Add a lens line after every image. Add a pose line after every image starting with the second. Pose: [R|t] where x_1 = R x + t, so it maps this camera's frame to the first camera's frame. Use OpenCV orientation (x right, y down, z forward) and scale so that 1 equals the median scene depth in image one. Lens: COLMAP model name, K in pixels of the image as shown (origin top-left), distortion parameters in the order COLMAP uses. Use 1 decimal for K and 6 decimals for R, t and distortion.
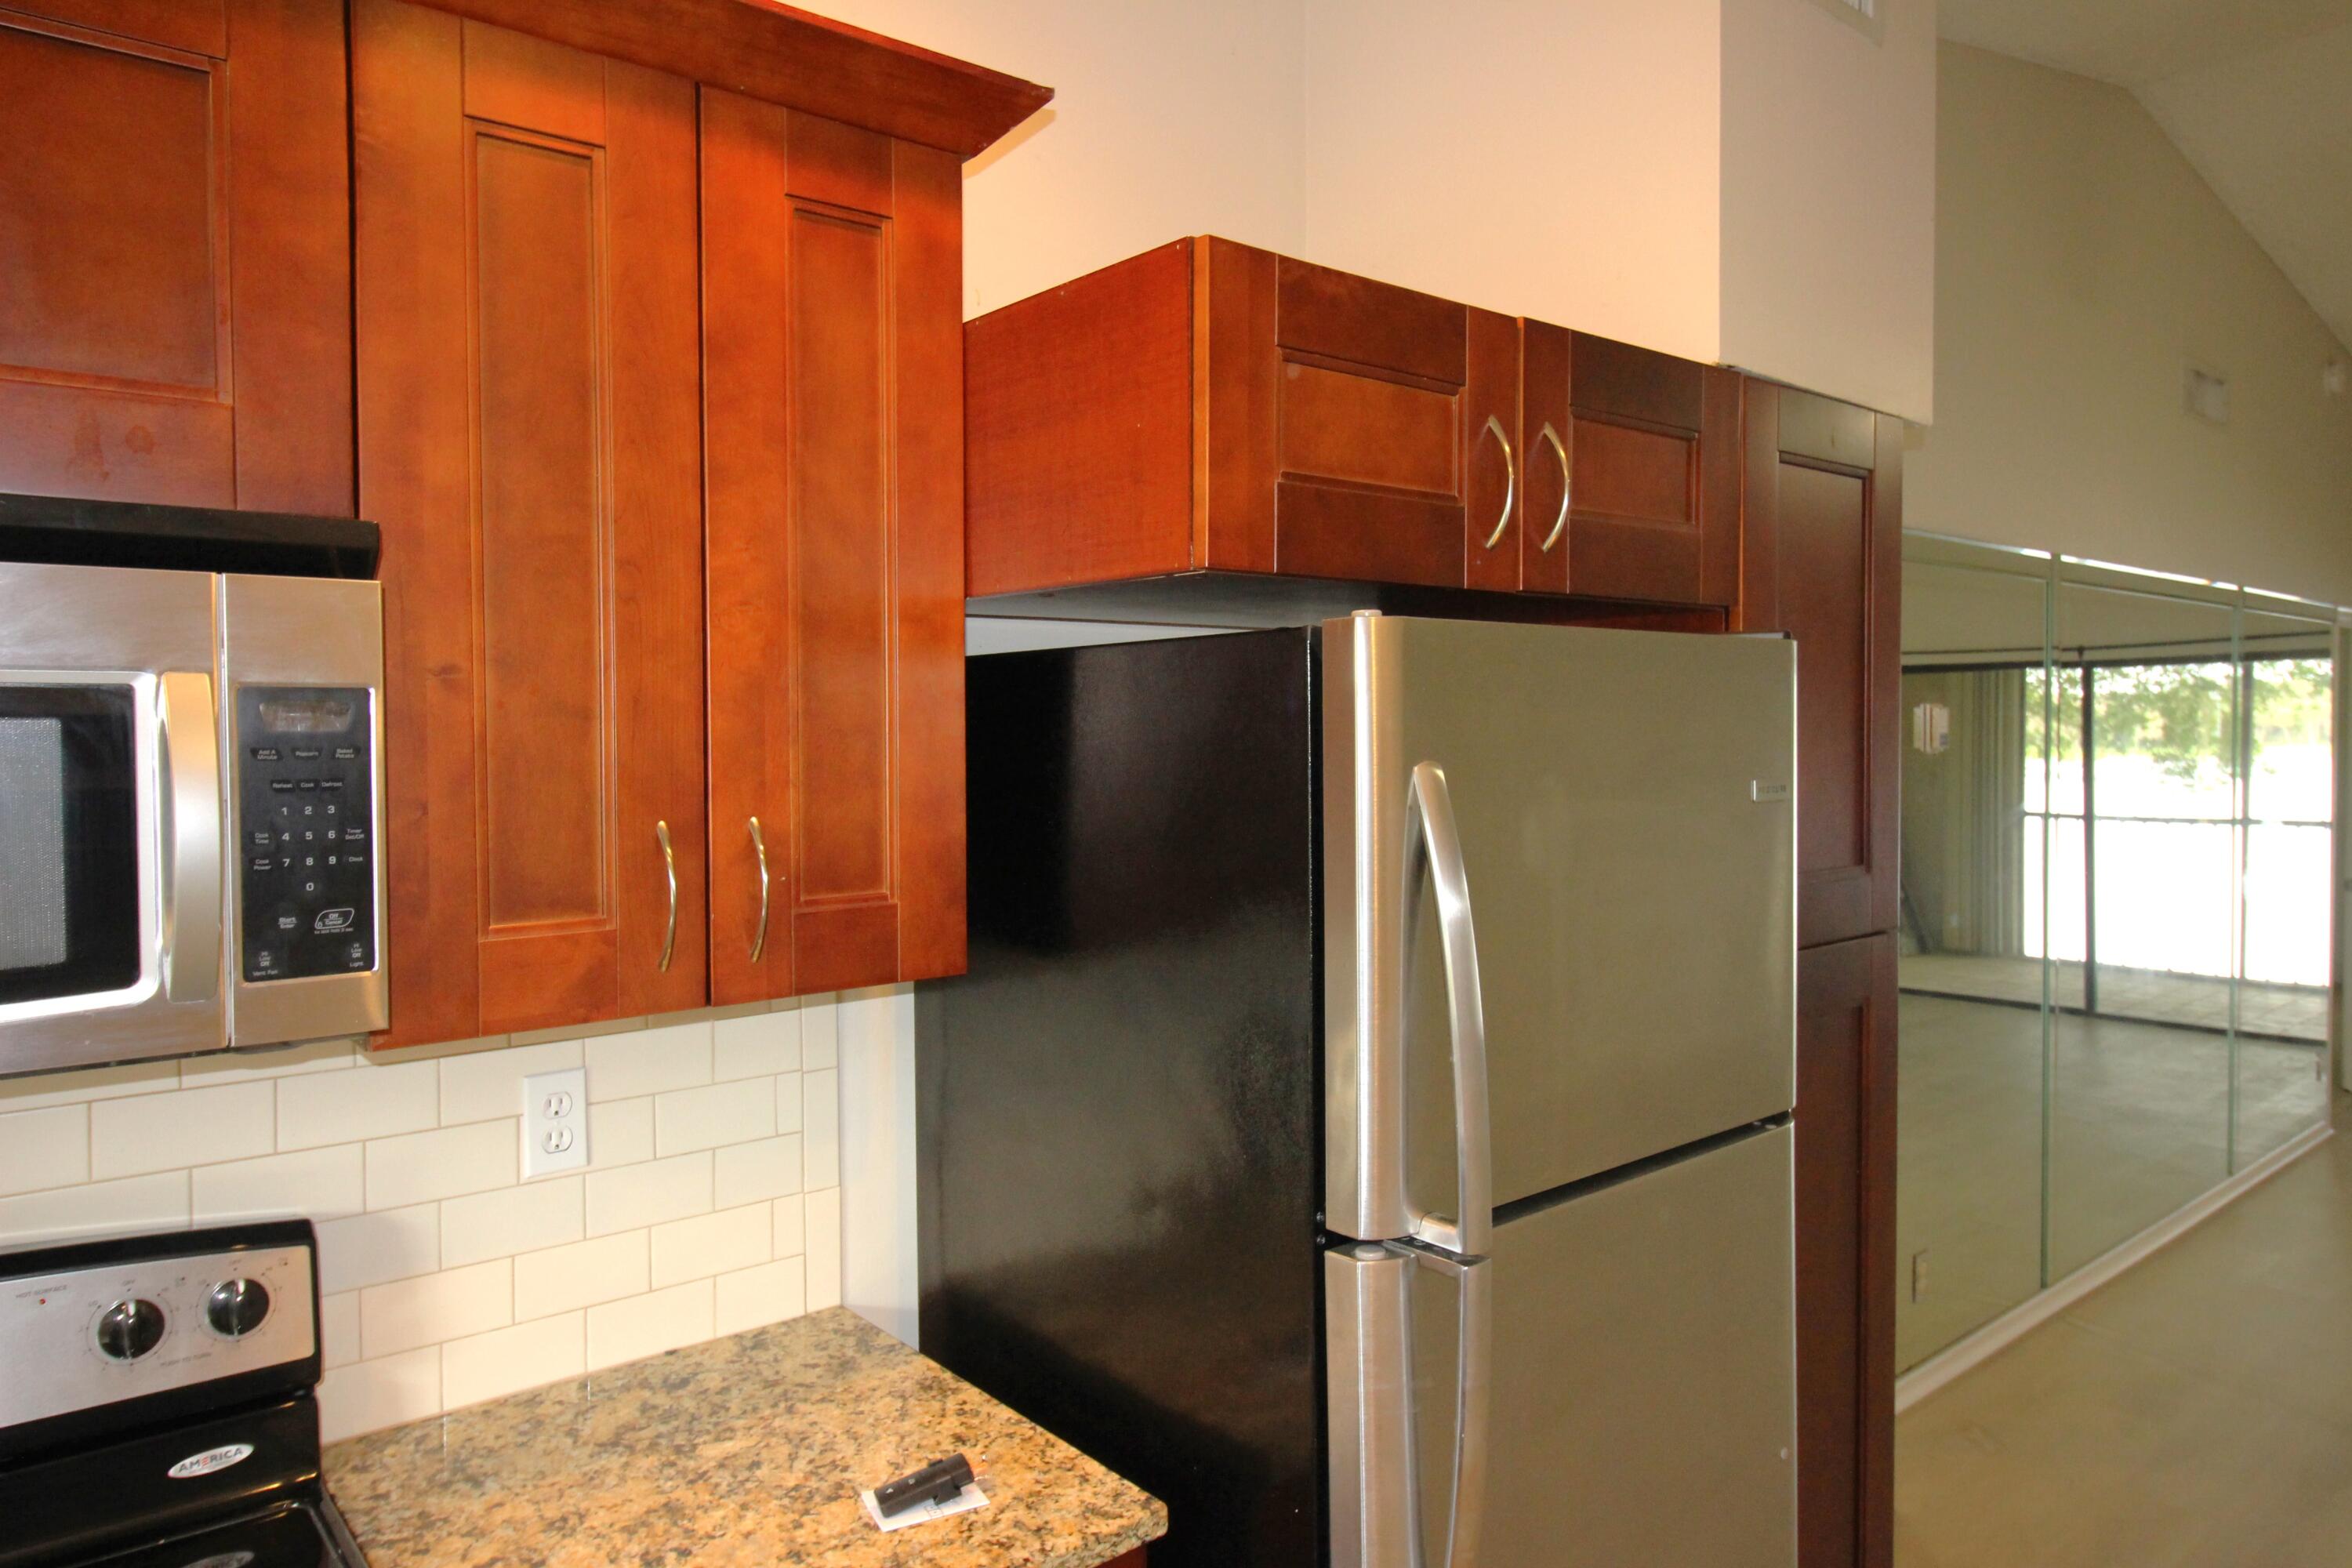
lens RADIAL K [[1512.6, 0, 1173.4], [0, 1512.6, 756.6], [0, 0, 1]] dist [-0.000043, -0.001872]
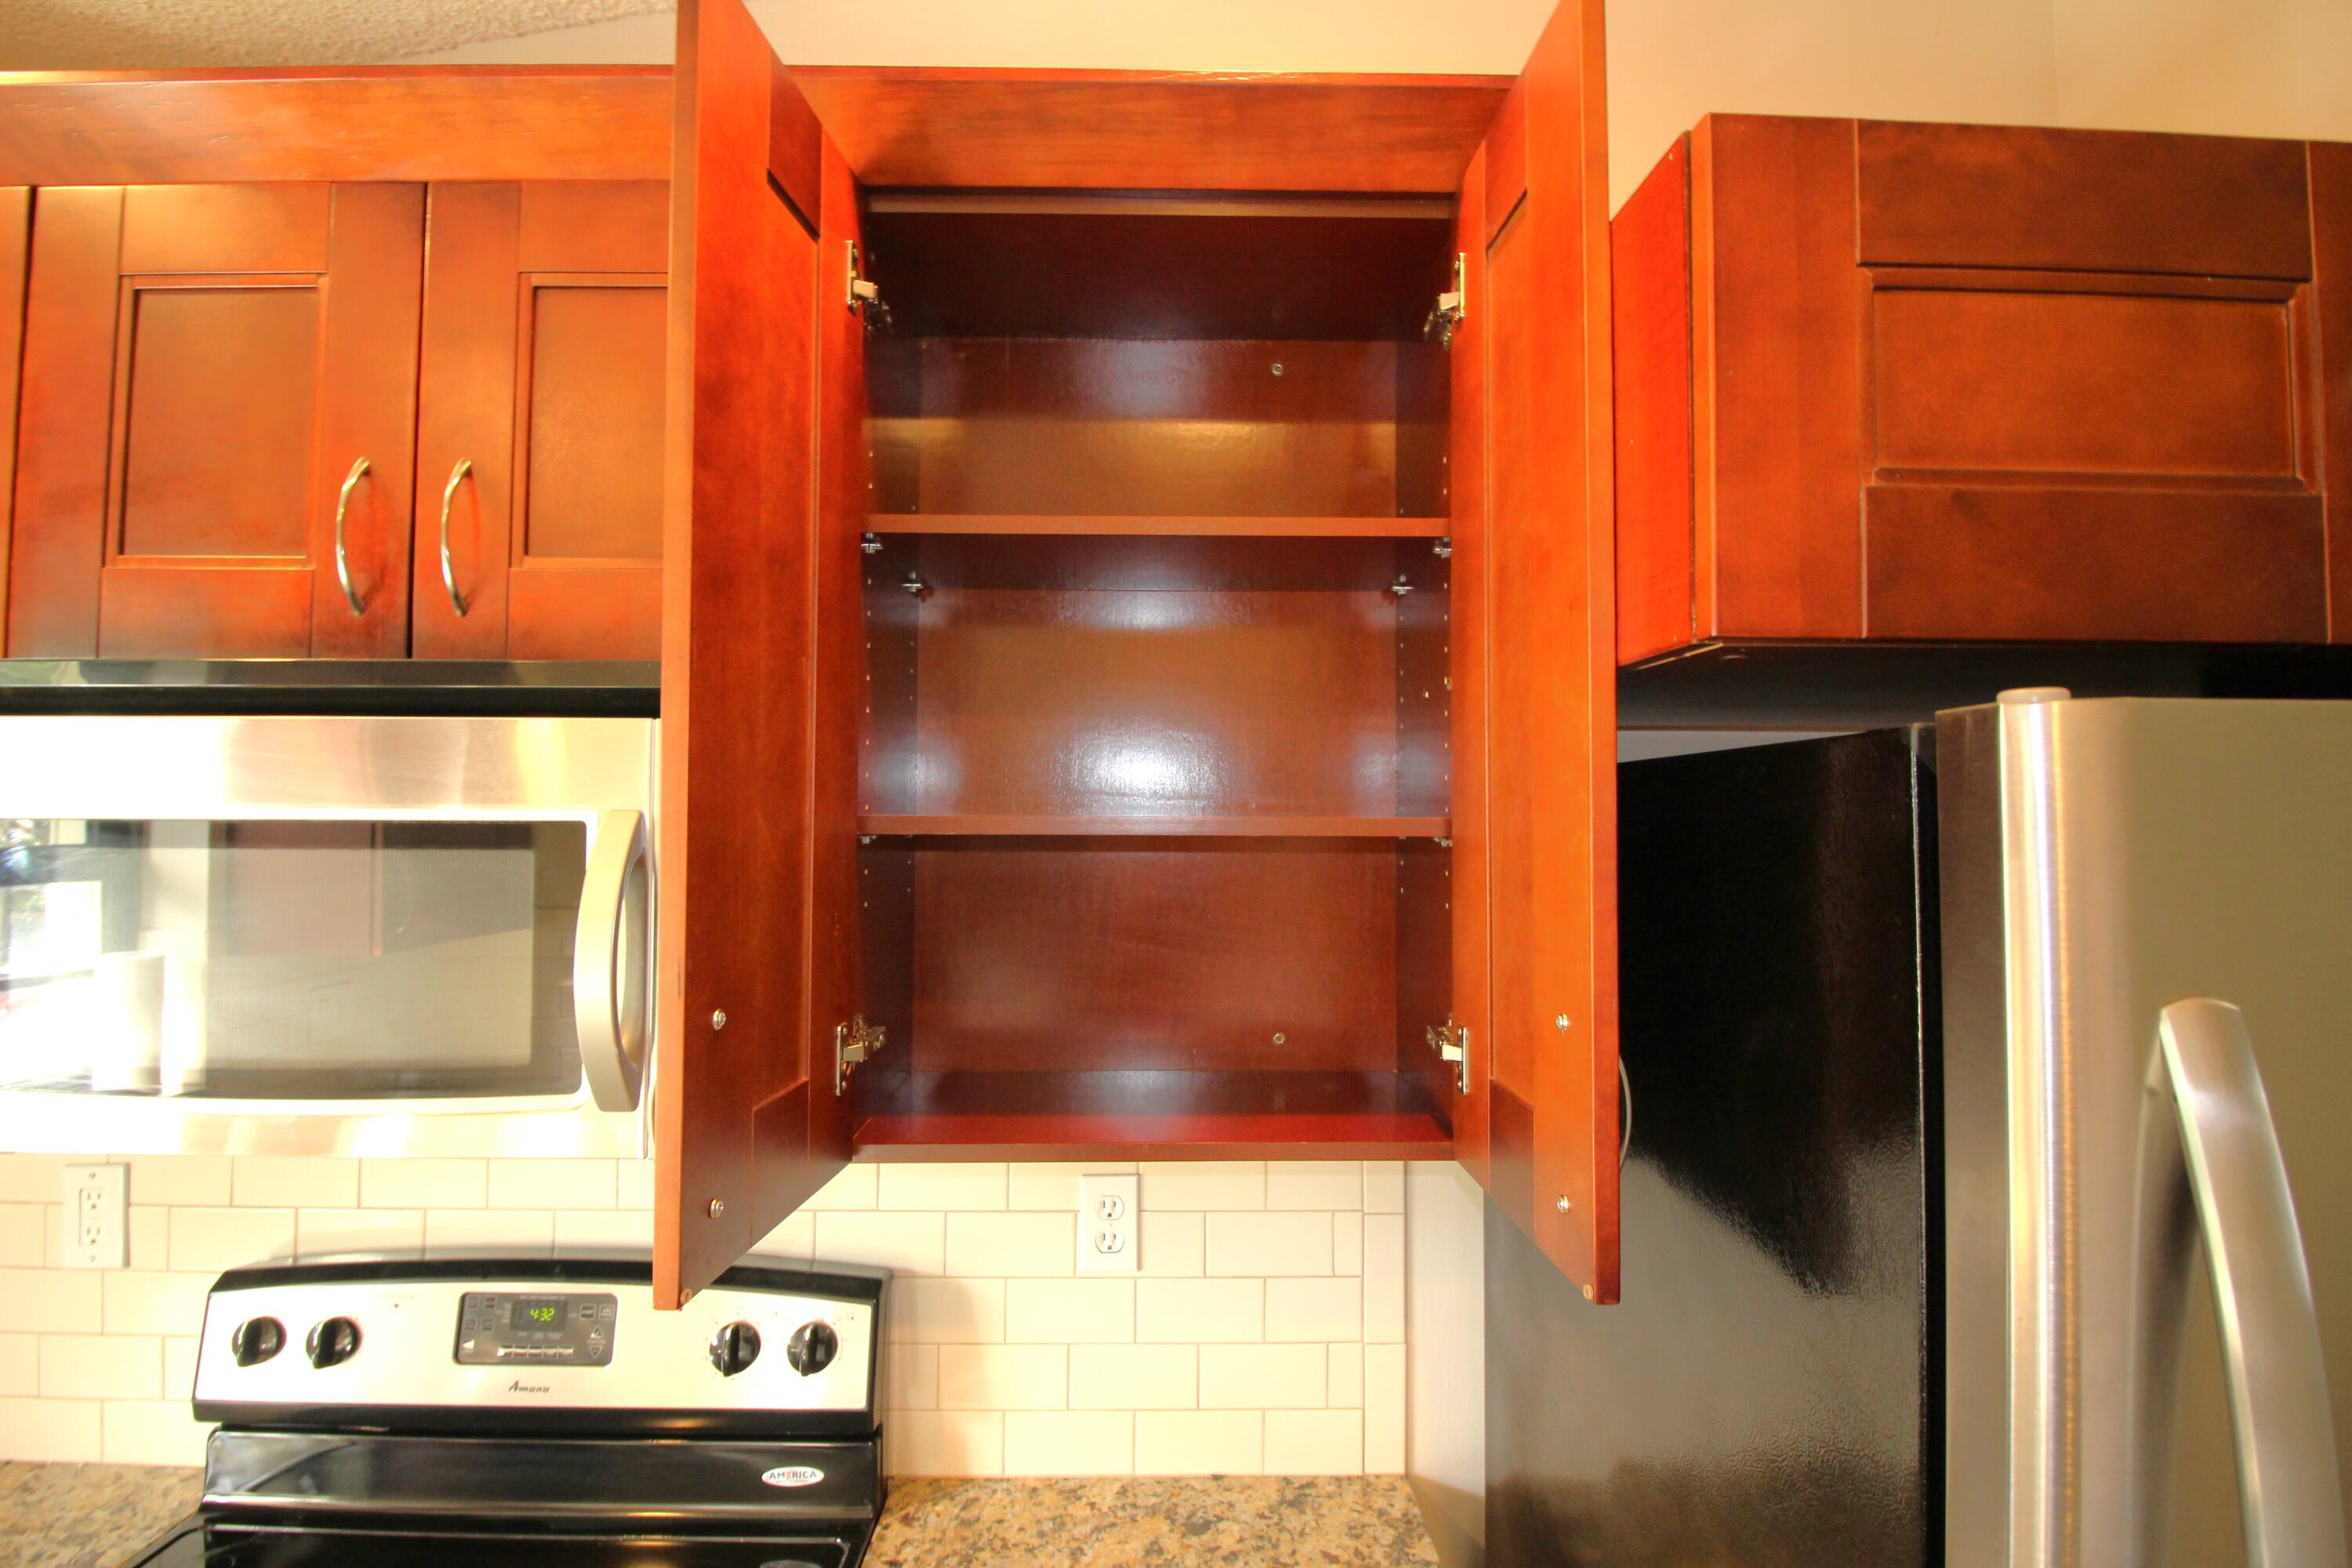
lens RADIAL K [[1091.3, 0, 1180.8], [0, 1091.3, 768.4], [0, 0, 1]] dist [-0.015766, -0.001356]
pose [[0.781490, -0.014314, -0.623754, 0.109969], [-0.021153, 0.998554, -0.049417, -0.038749], [0.623559, 0.051814, 0.780057, 0.448542]]
